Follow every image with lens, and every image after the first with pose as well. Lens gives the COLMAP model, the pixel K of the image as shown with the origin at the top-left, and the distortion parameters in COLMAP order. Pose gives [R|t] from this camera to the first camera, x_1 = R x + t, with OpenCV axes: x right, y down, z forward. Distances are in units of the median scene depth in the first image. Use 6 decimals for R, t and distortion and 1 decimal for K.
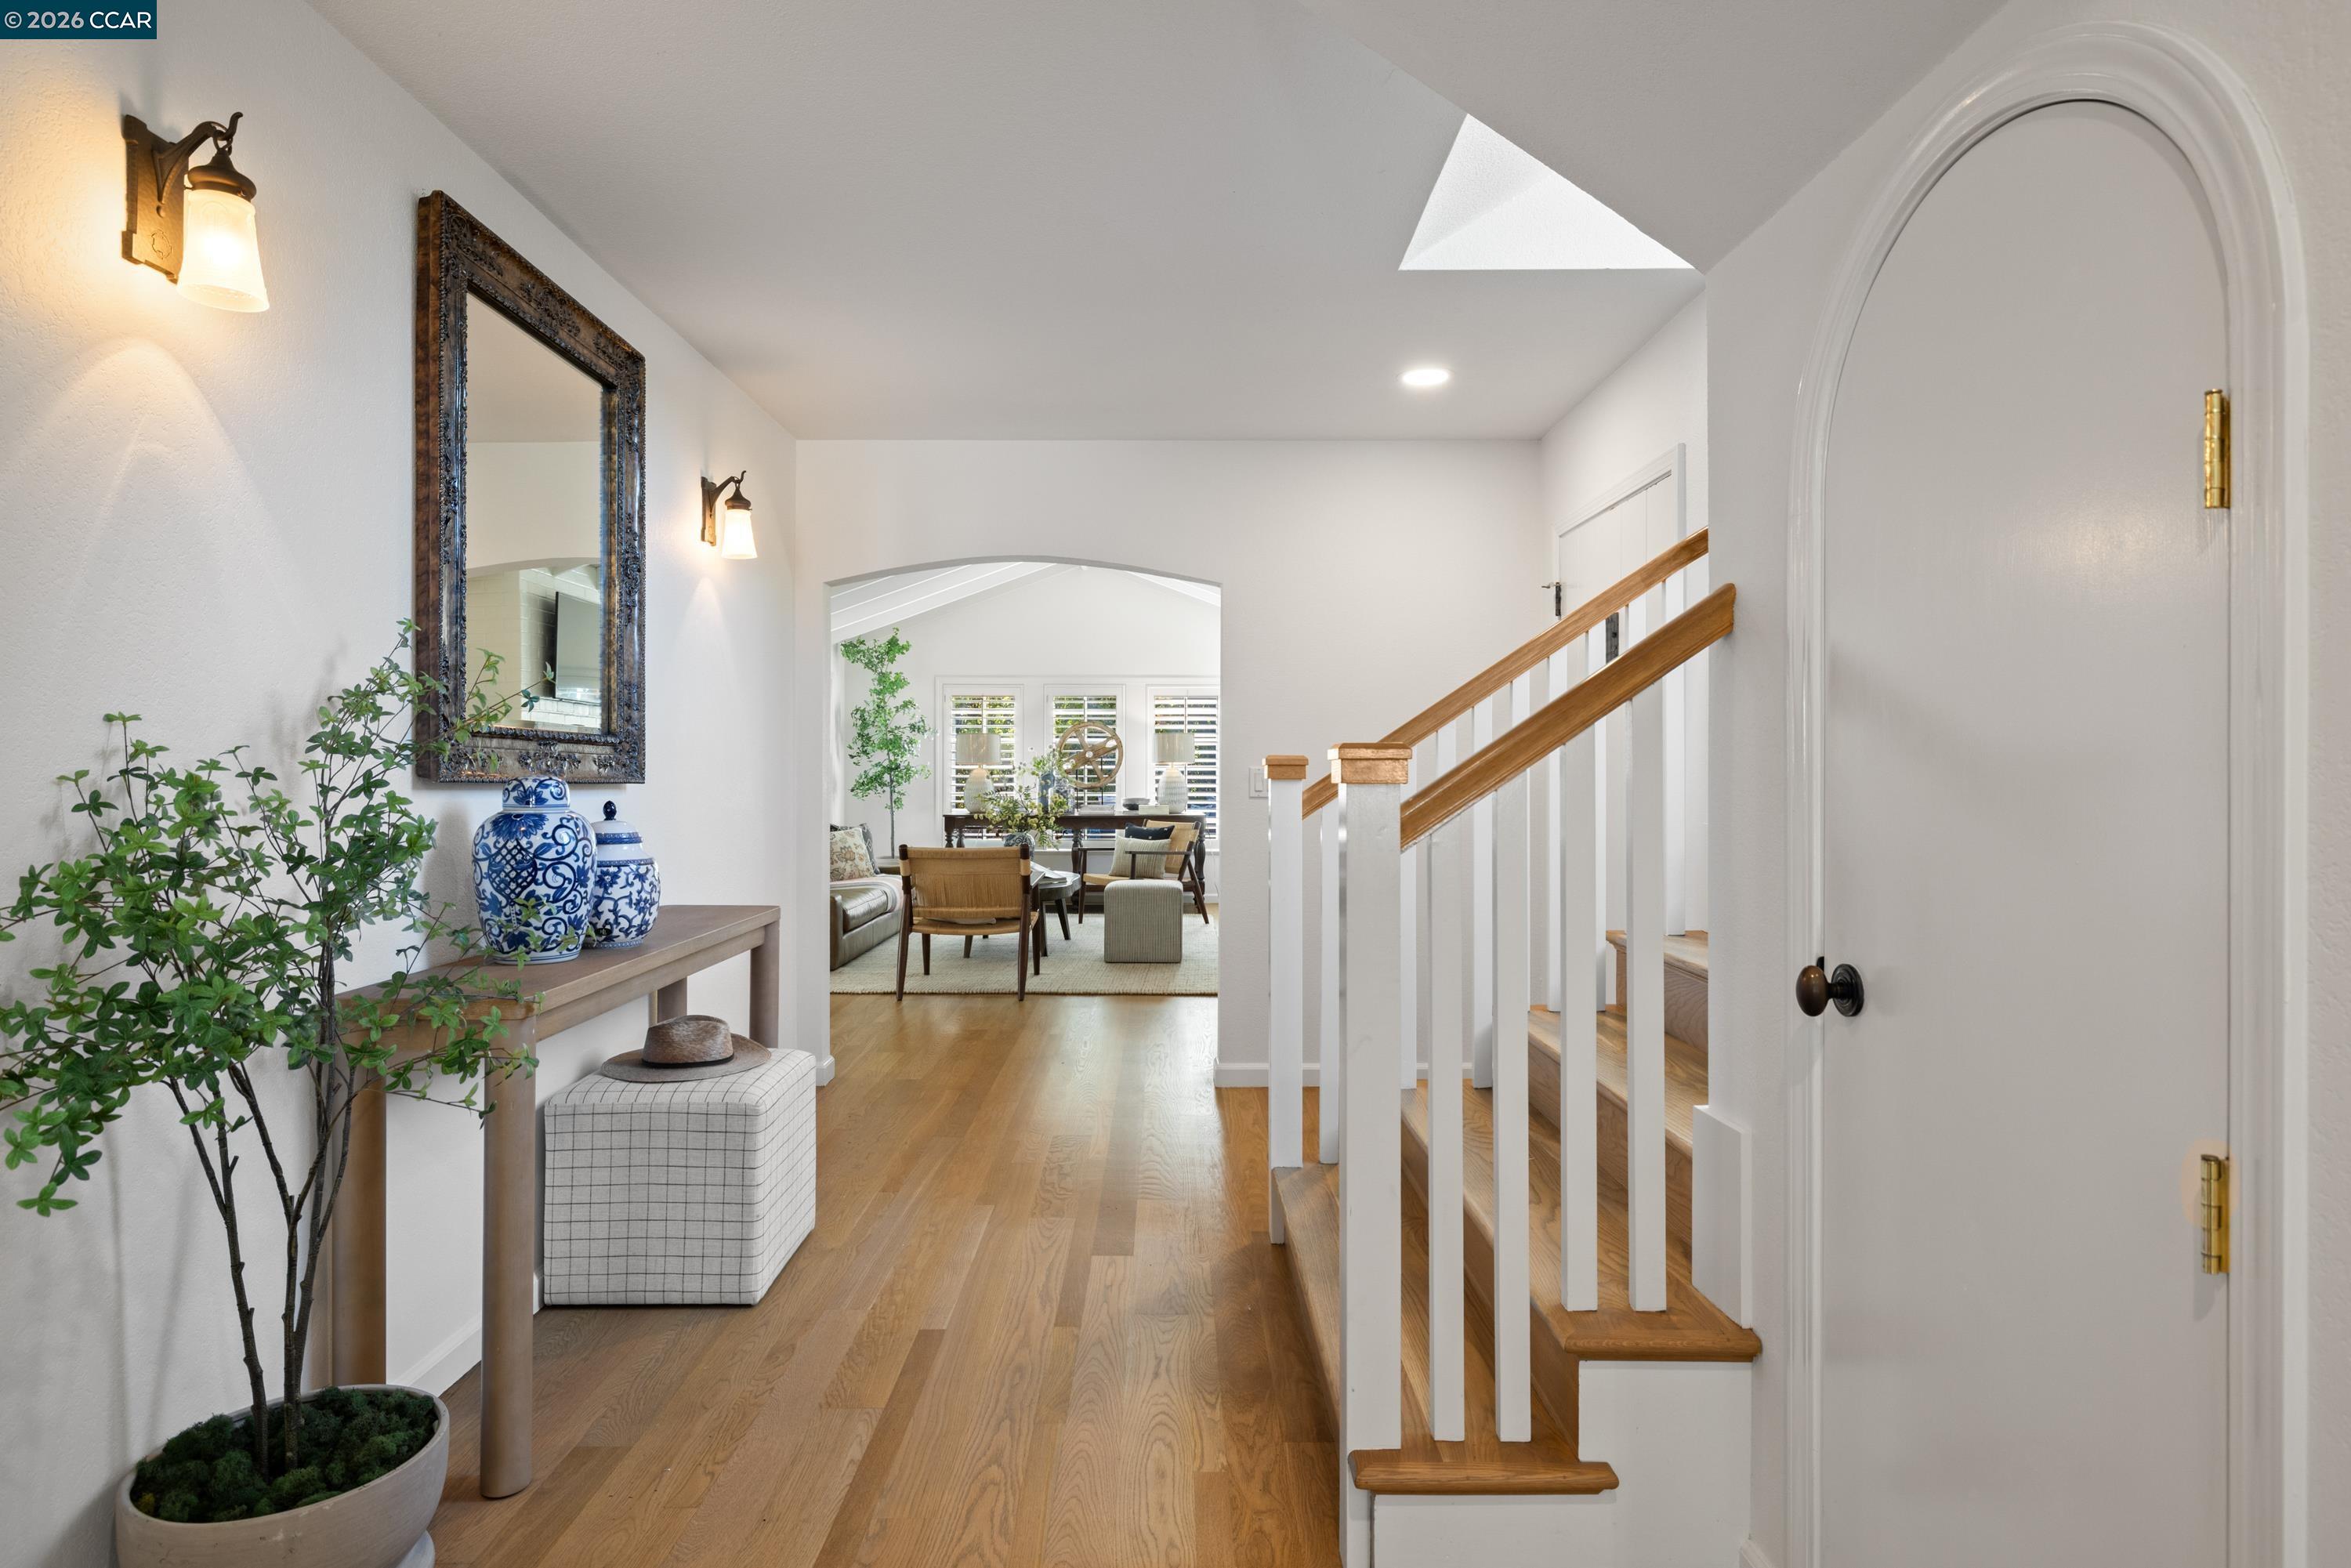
lens RADIAL K [[1259.7, 0, 1179.8], [0, 1259.7, 771.2], [0, 0, 1]] dist [0.000397, 0.000158]
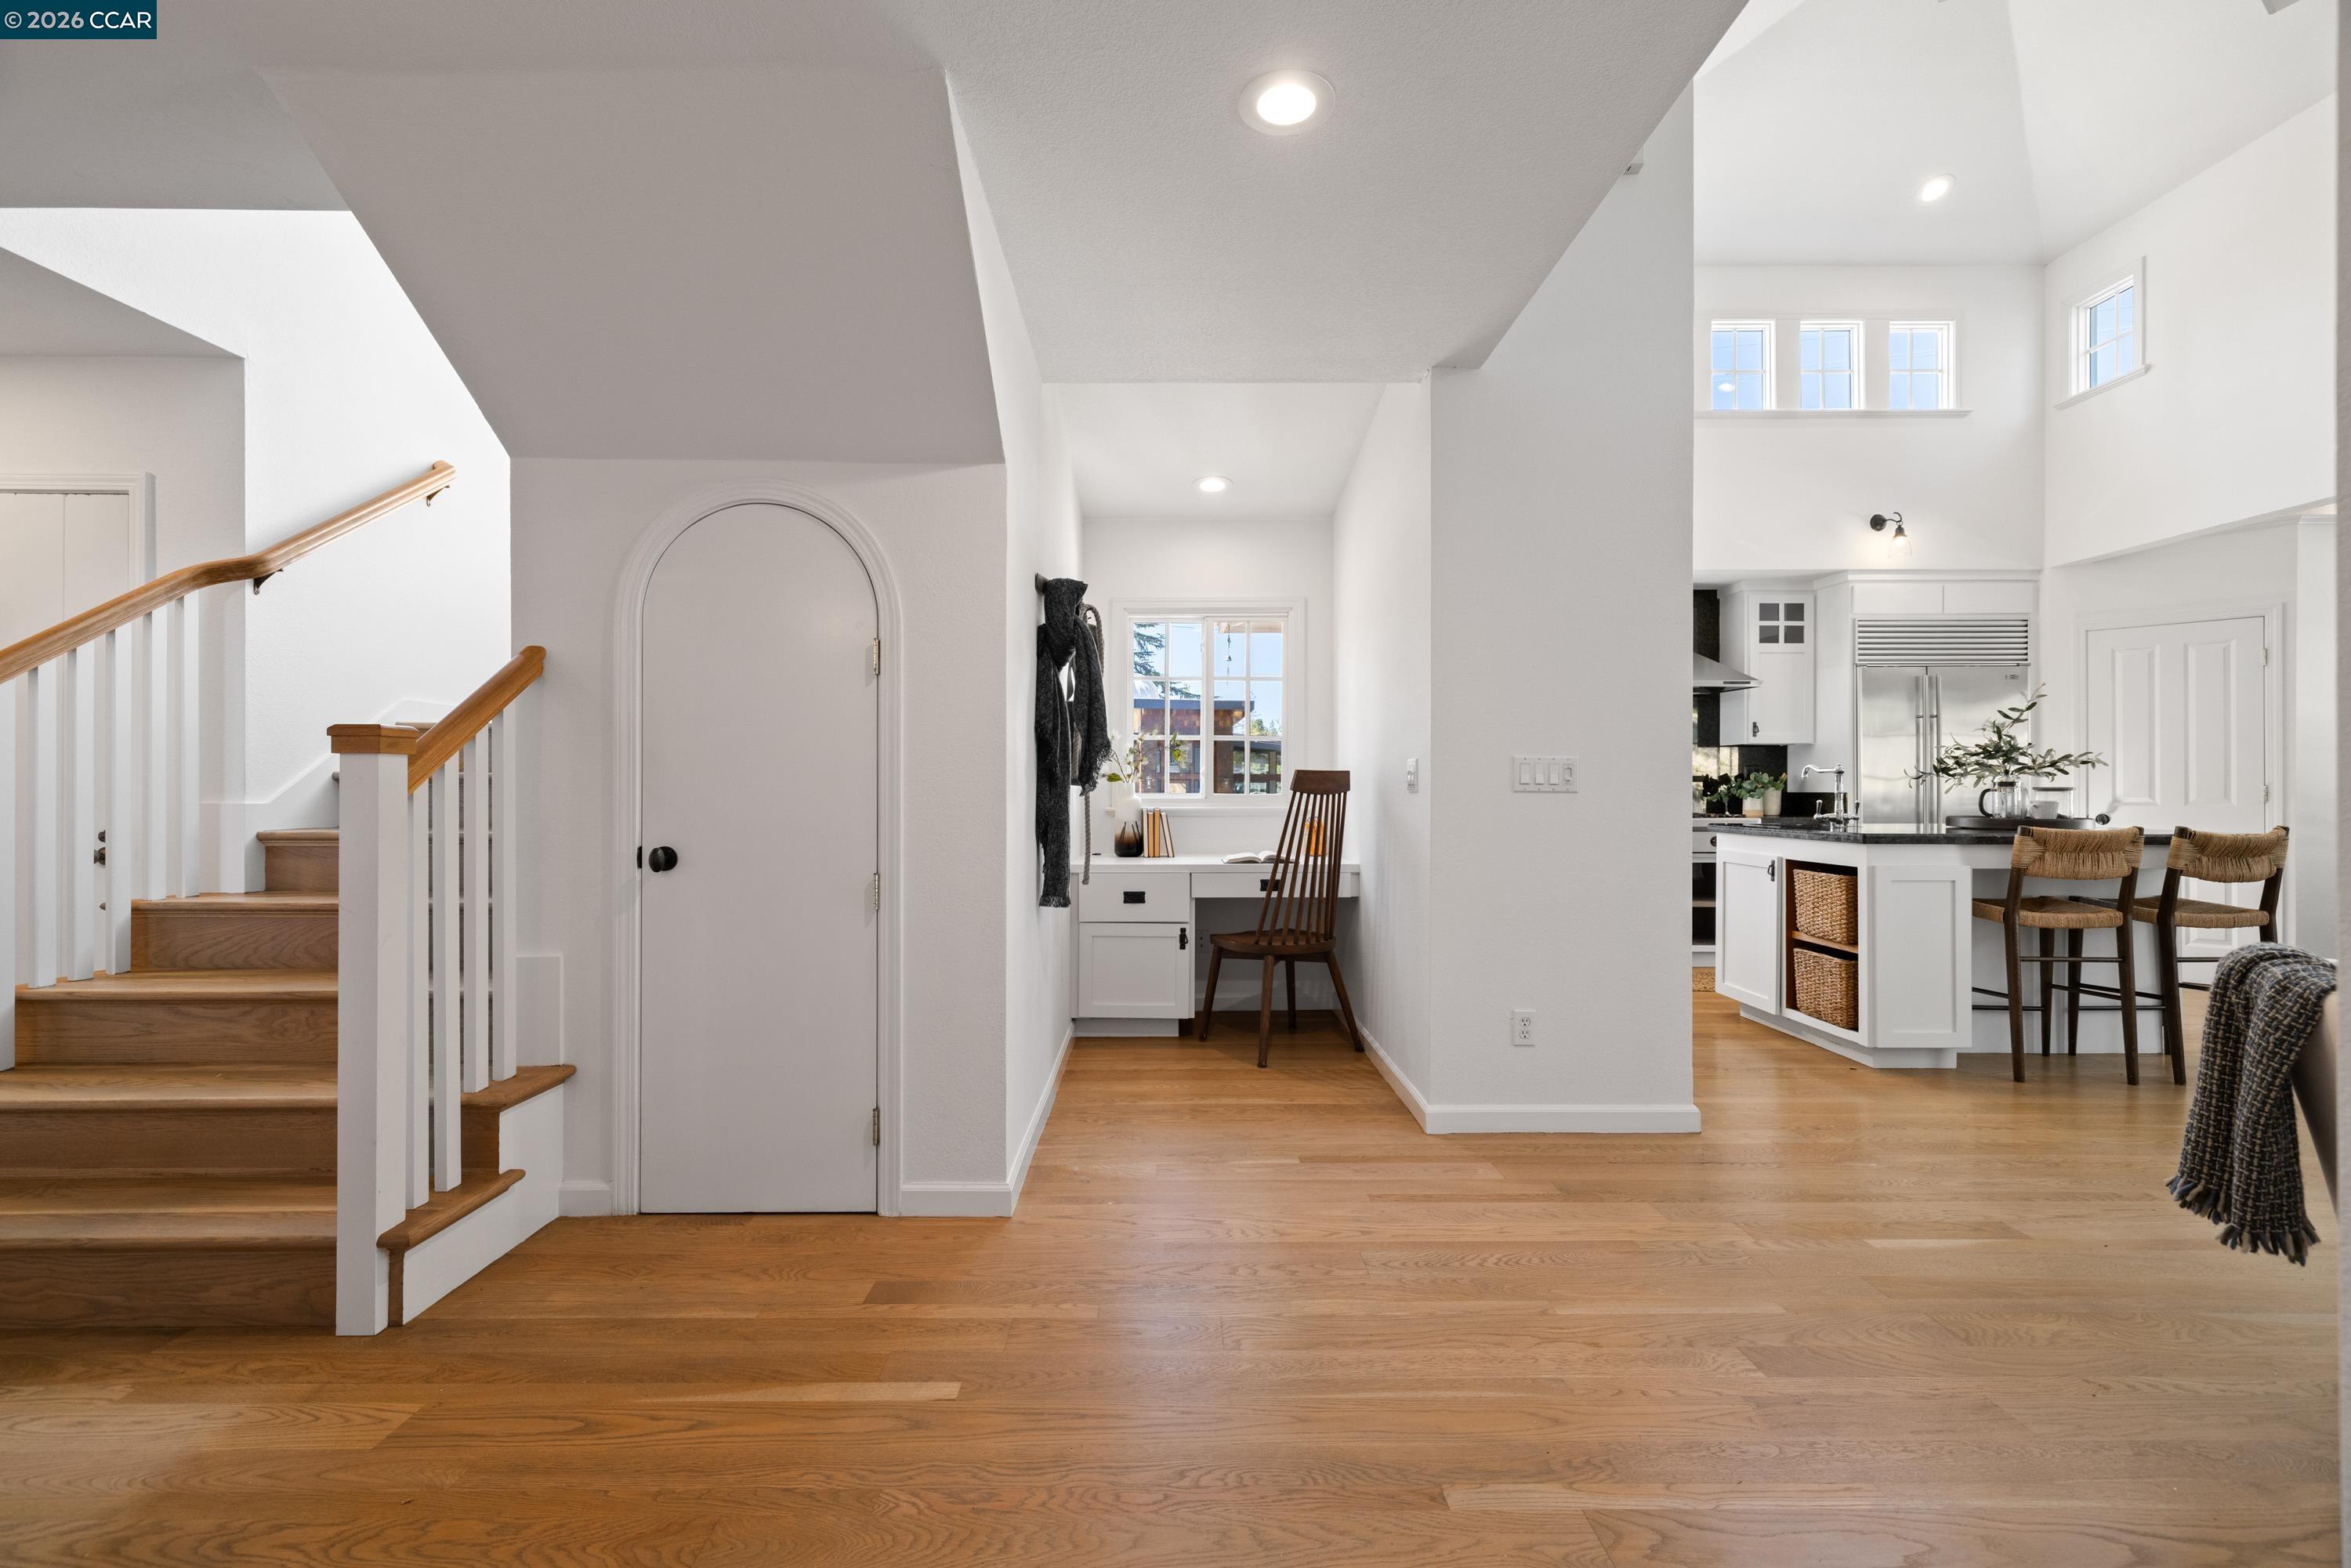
lens RADIAL K [[1024.4, 0, 1156.1], [0, 1024.4, 783.7], [0, 0, 1]] dist [0.001046, 0.000409]
pose [[0.004623, 0.003264, 0.999984, -0.168416], [-0.002526, 0.999992, -0.003252, 0.007414], [-0.999986, -0.002511, 0.004631, 0.024376]]
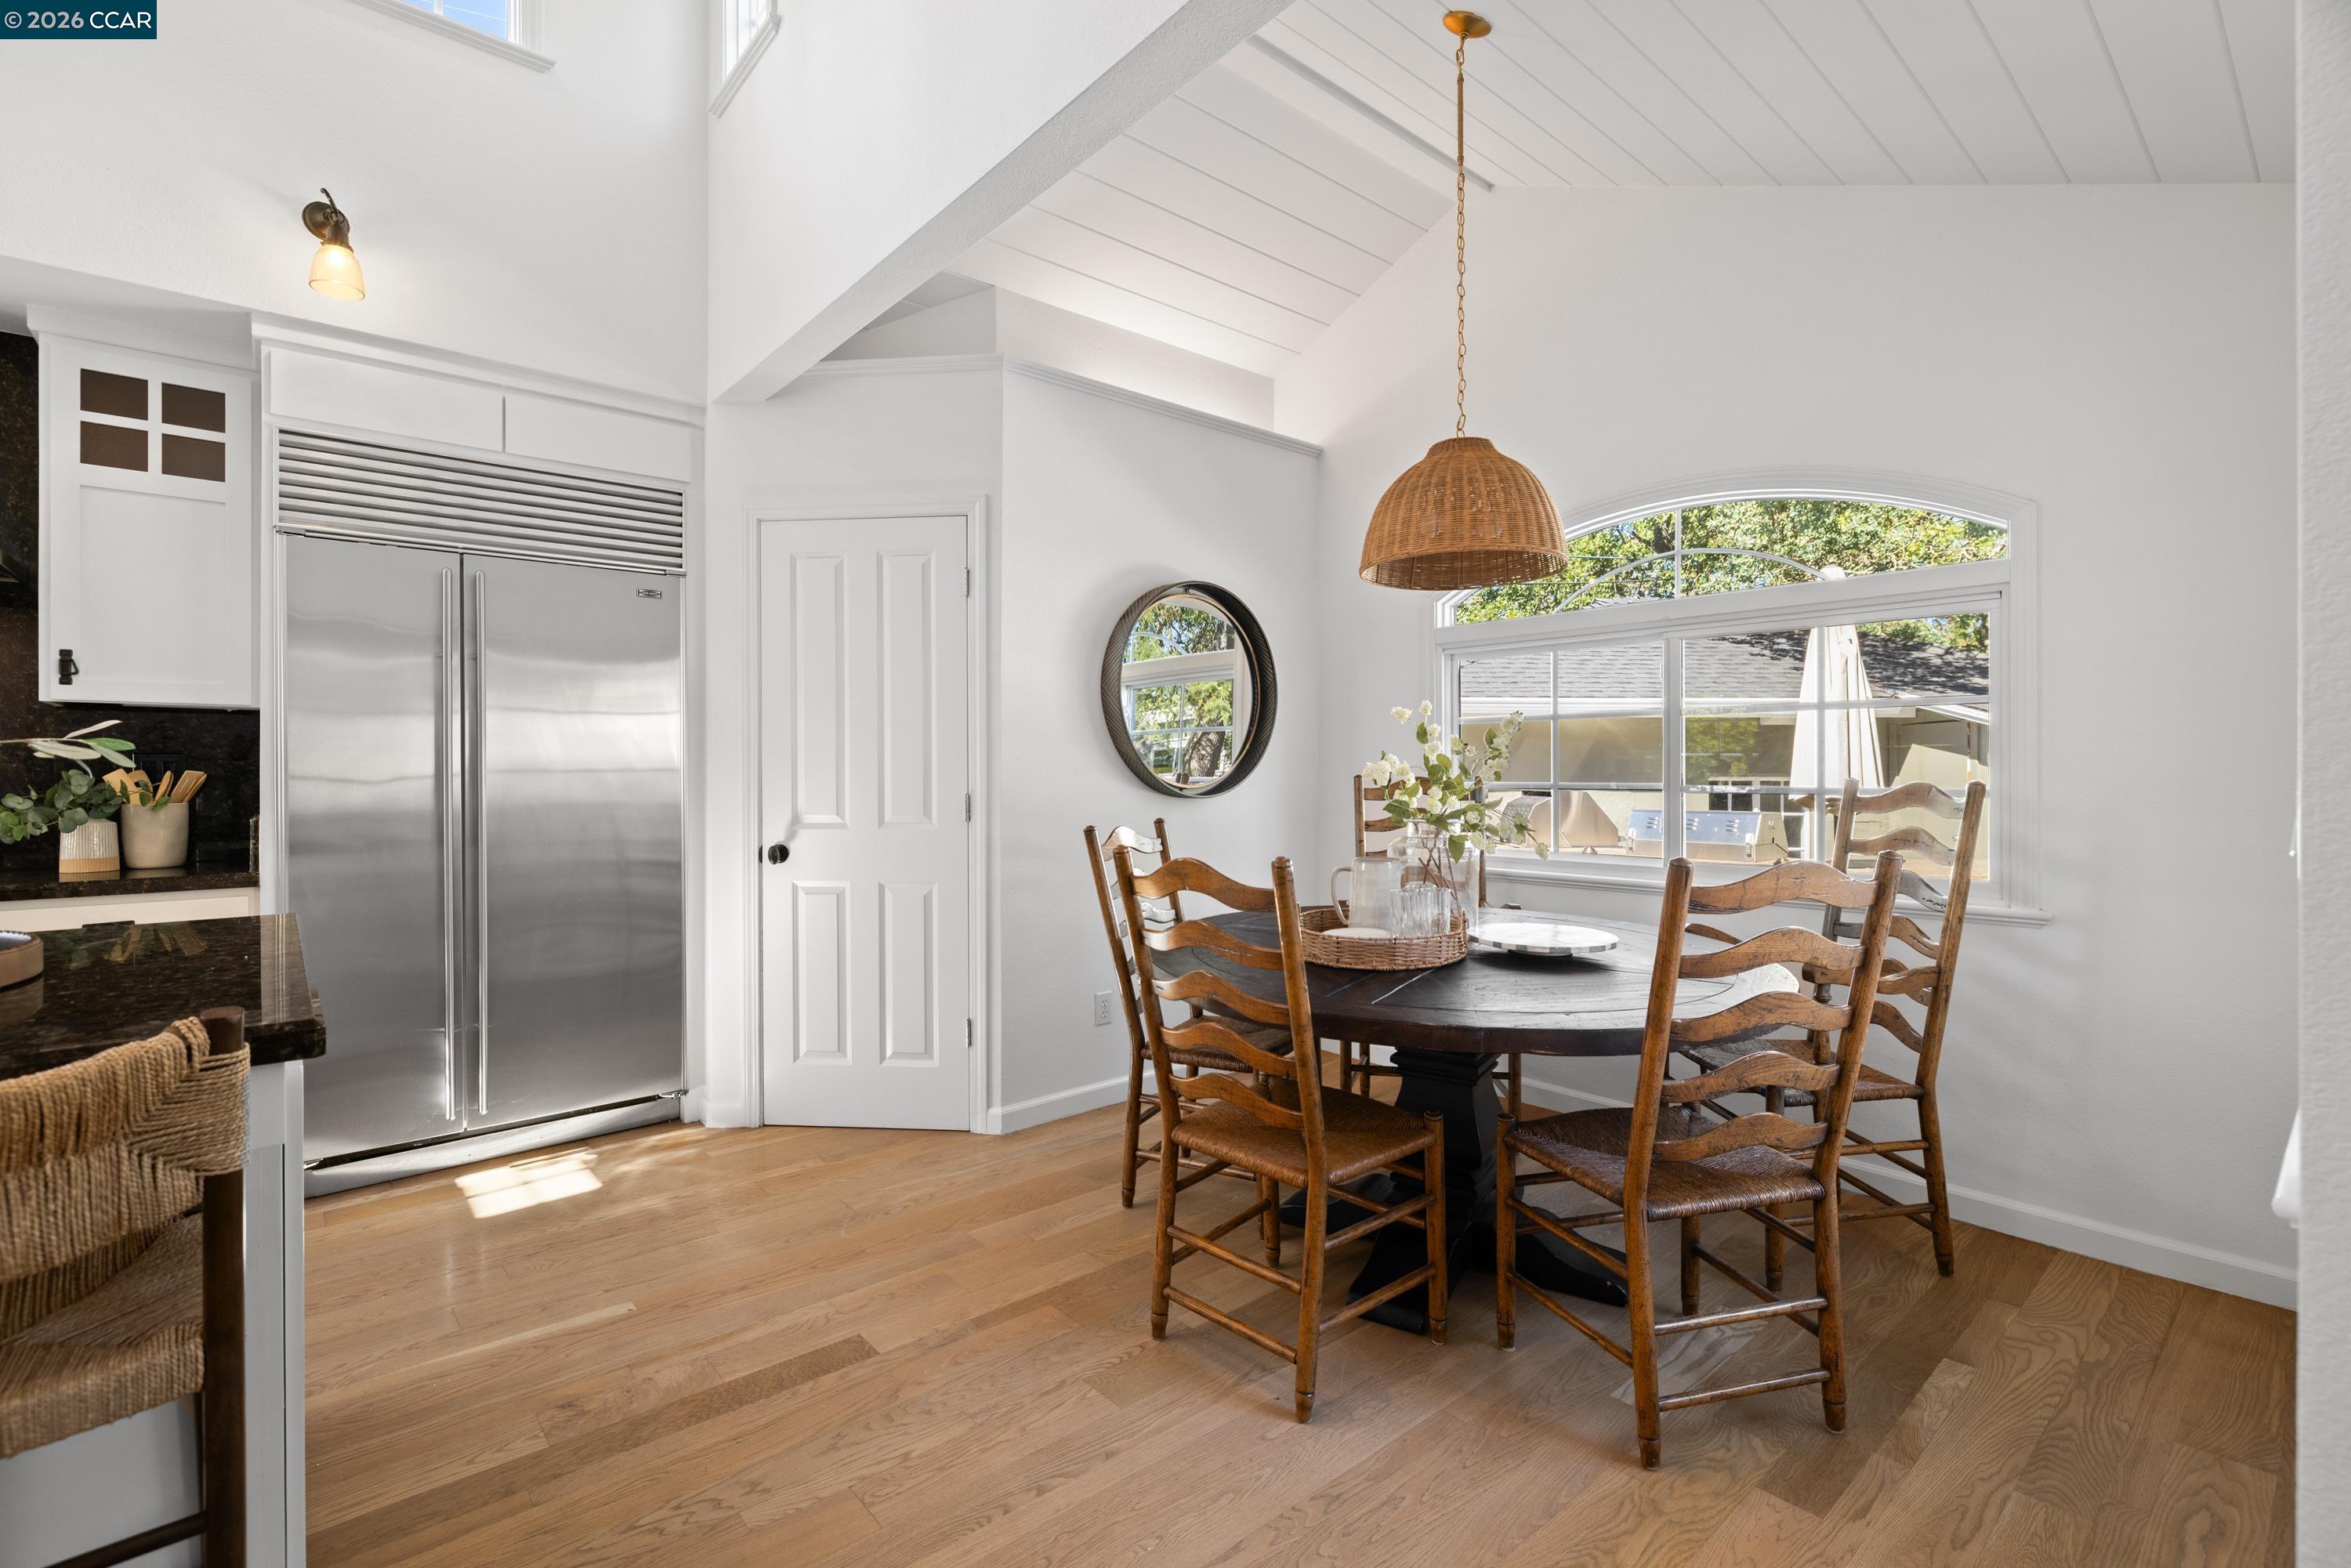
lens RADIAL K [[1044.5, 0, 1166.8], [0, 1044.5, 775.3], [0, 0, 1]] dist [-0.004425, 0.001047]
pose [[-0.645648, -0.002036, 0.763633, 0.067340], [0.000082, 0.999996, 0.002735, -0.001408], [-0.763635, 0.001828, -0.645645, -0.370955]]
